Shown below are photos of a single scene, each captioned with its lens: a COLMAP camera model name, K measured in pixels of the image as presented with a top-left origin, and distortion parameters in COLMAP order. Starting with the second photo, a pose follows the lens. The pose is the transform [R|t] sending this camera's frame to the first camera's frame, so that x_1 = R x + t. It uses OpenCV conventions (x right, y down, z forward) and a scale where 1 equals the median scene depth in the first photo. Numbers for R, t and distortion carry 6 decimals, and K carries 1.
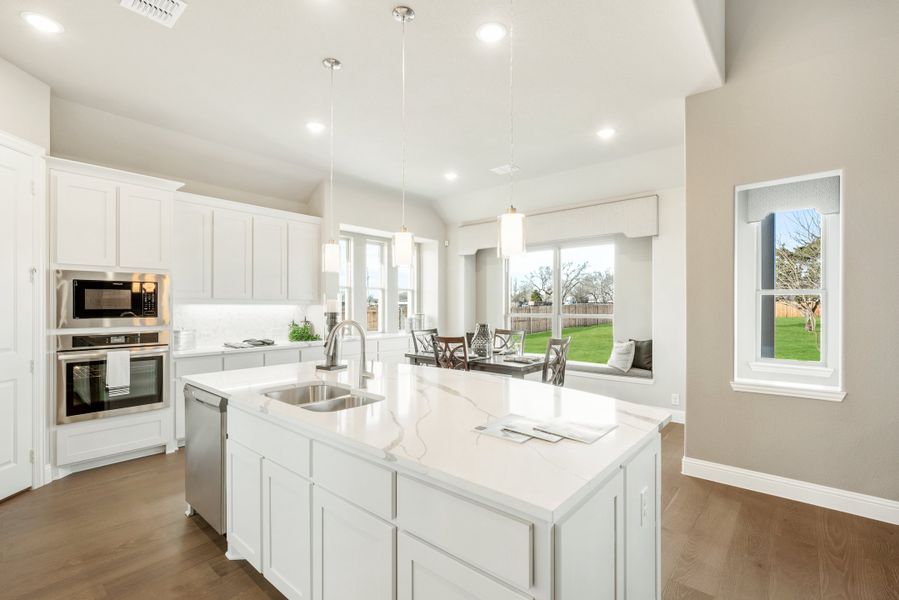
lens RADIAL K [[410.0, 0, 447.5], [0, 410.0, 306.6], [0, 0, 1]] dist [-0.000732, -0.000274]
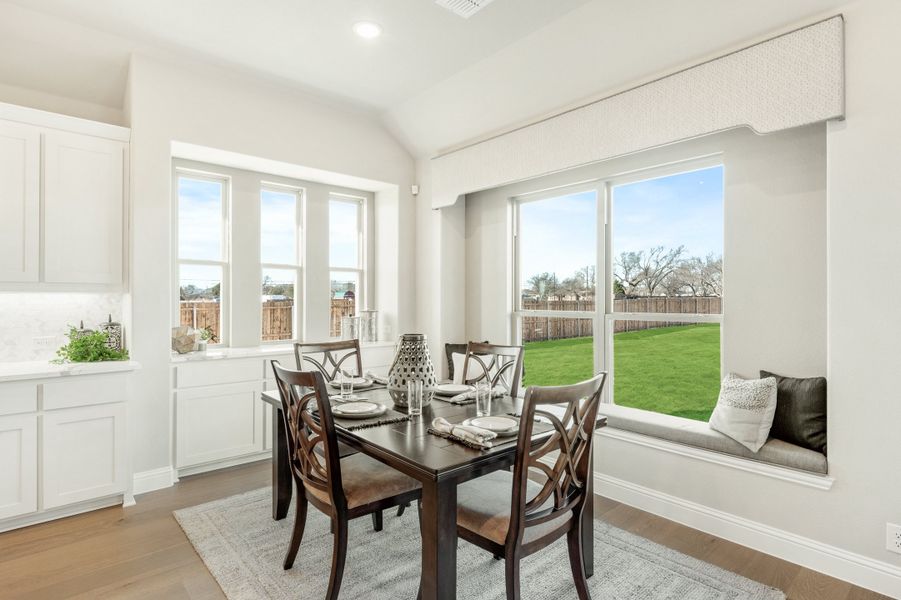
lens RADIAL K [[465.8, 0, 447.7], [0, 465.8, 296.3], [0, 0, 1]] dist [-0.001016, 0.000070]
pose [[0.990201, 0.000477, -0.139647, 0.188592], [-0.001763, 0.999957, -0.009091, 0.004840], [0.139637, 0.009248, 0.990160, 0.481323]]
